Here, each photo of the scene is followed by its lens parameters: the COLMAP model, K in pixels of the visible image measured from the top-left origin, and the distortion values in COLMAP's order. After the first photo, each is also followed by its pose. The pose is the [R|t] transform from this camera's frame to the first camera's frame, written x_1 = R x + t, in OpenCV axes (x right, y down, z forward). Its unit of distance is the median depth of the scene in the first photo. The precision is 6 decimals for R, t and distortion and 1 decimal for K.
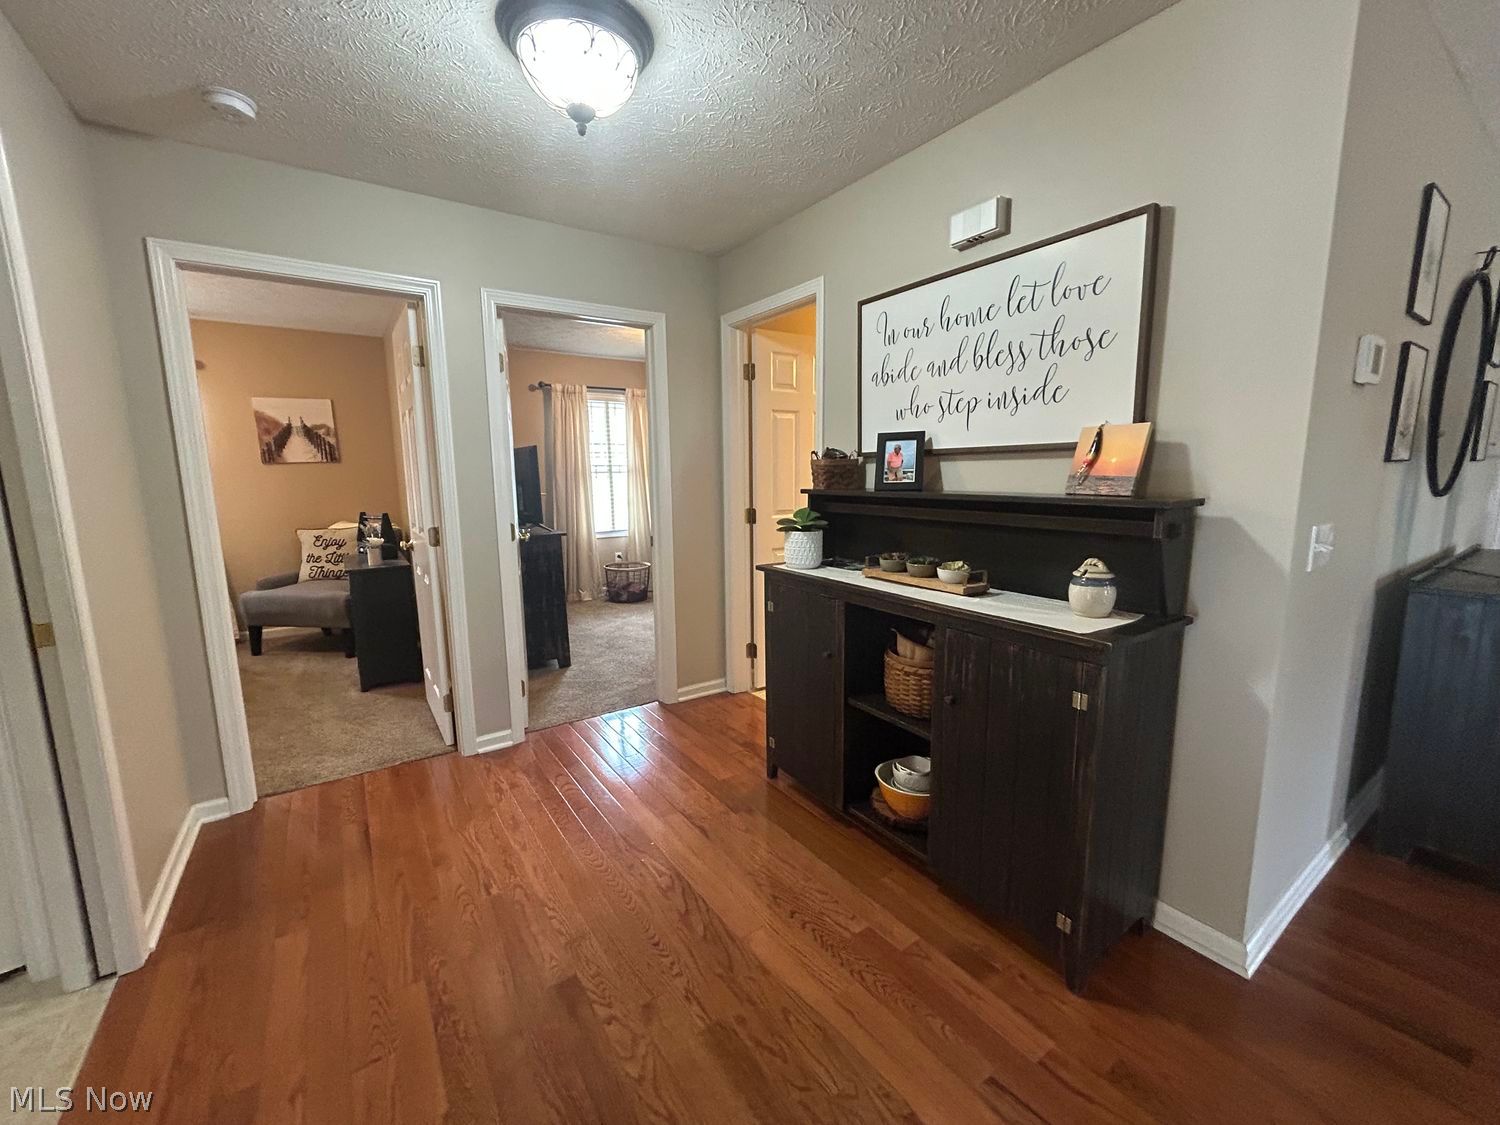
lens RADIAL K [[606.0, 0, 749.5], [0, 606.0, 556.8], [0, 0, 1]] dist [-0.006436, 0.002718]
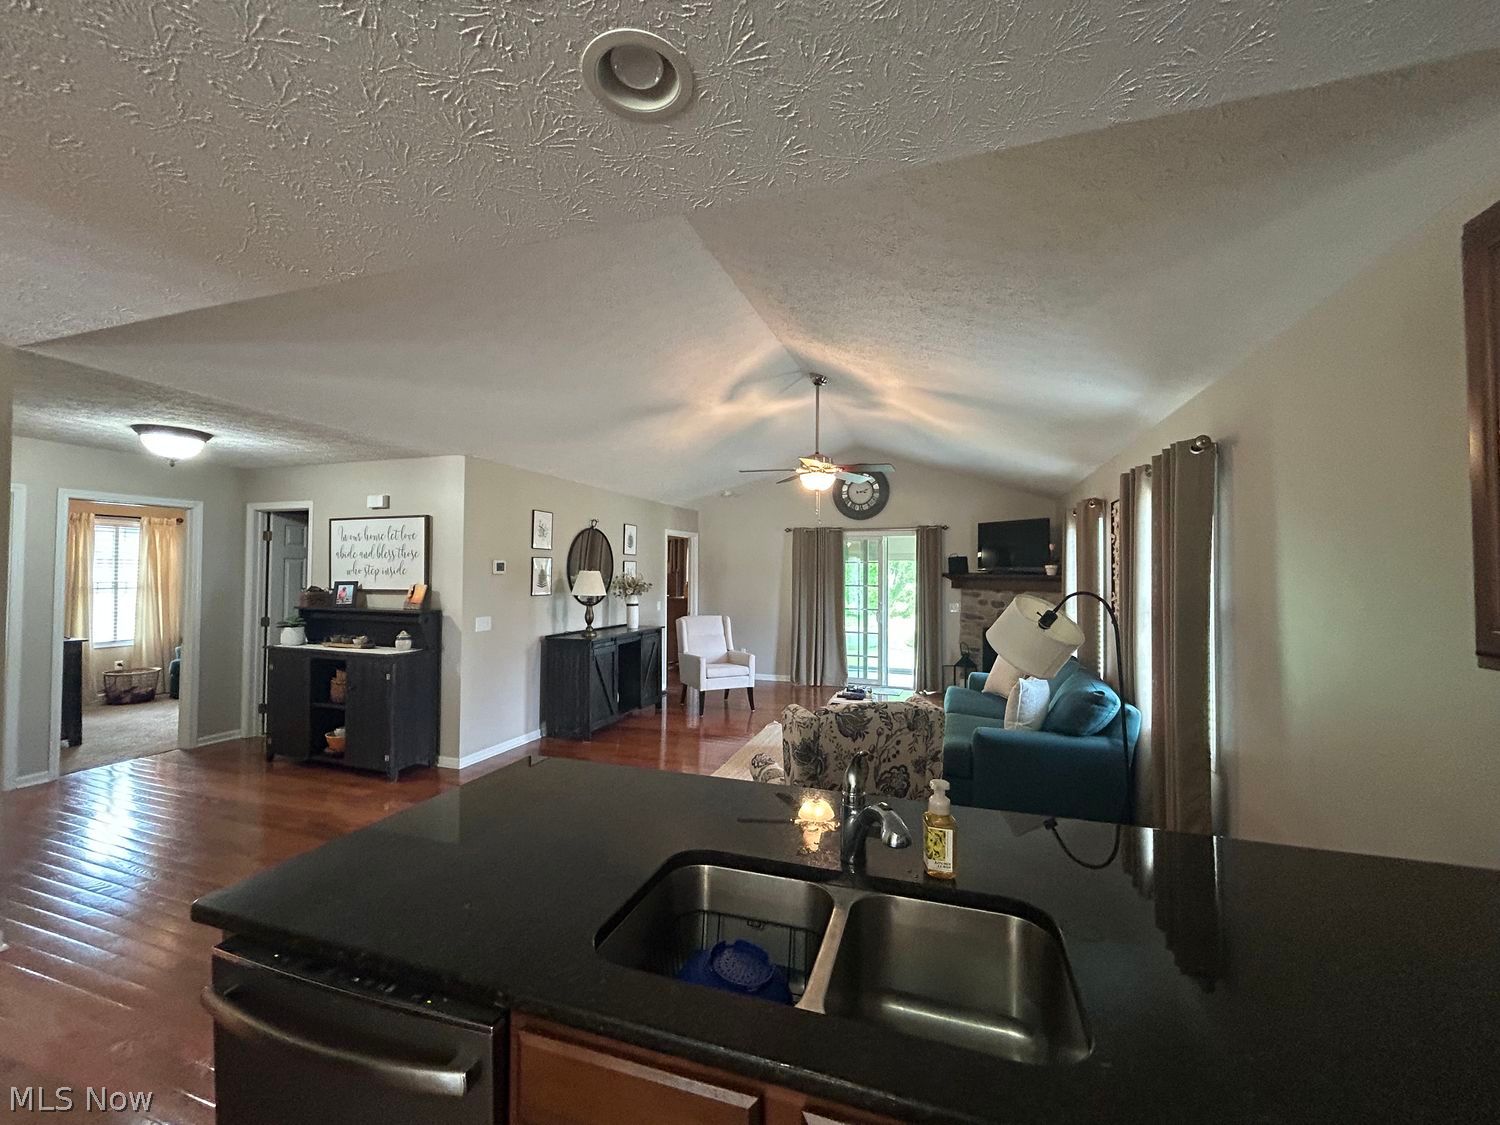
lens RADIAL K [[606.0, 0, 749.0], [0, 606.0, 558.7], [0, 0, 1]] dist [-0.006436, 0.002718]
pose [[0.798944, 0.031467, 0.600581, 0.094959], [0.069491, 0.987111, -0.144162, 0.139412], [-0.597377, 0.156913, 0.786460, -1.676079]]
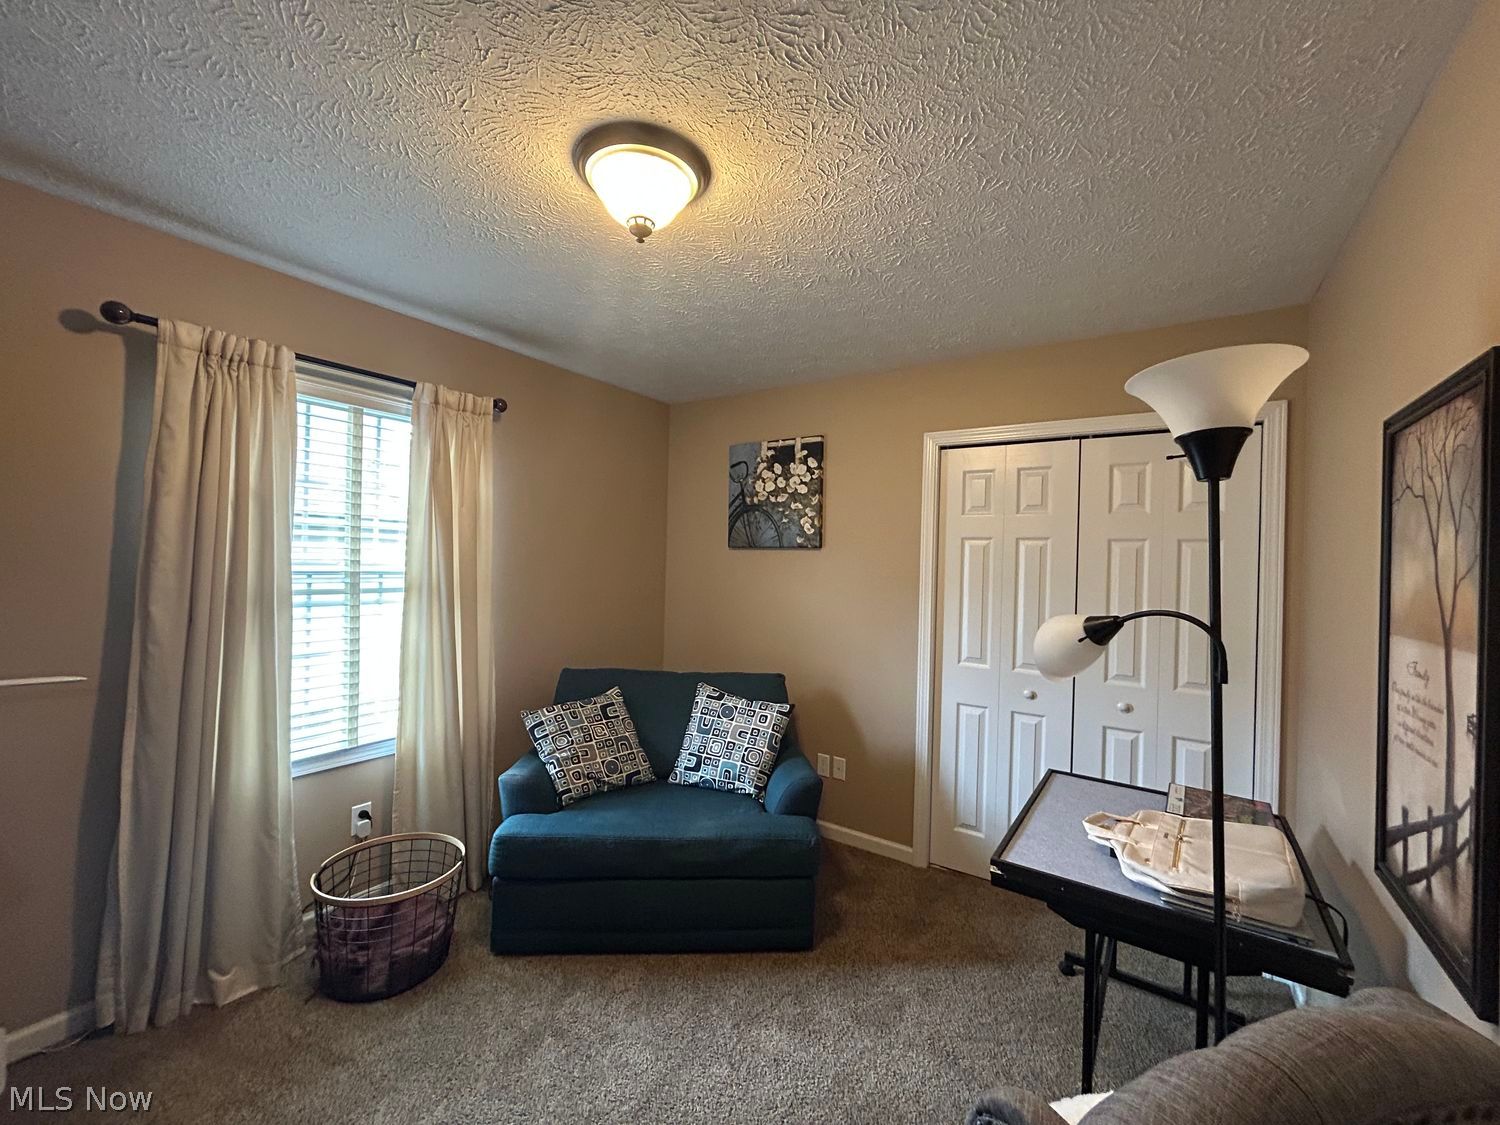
lens RADIAL K [[606.0, 0, 754.8], [0, 606.0, 555.1], [0, 0, 1]] dist [-0.006436, 0.002718]
pose [[0.927131, 0.035547, 0.373048, -0.402151], [0.019472, 0.989576, -0.142688, -0.298615], [-0.374232, 0.139555, 0.916774, 1.610402]]
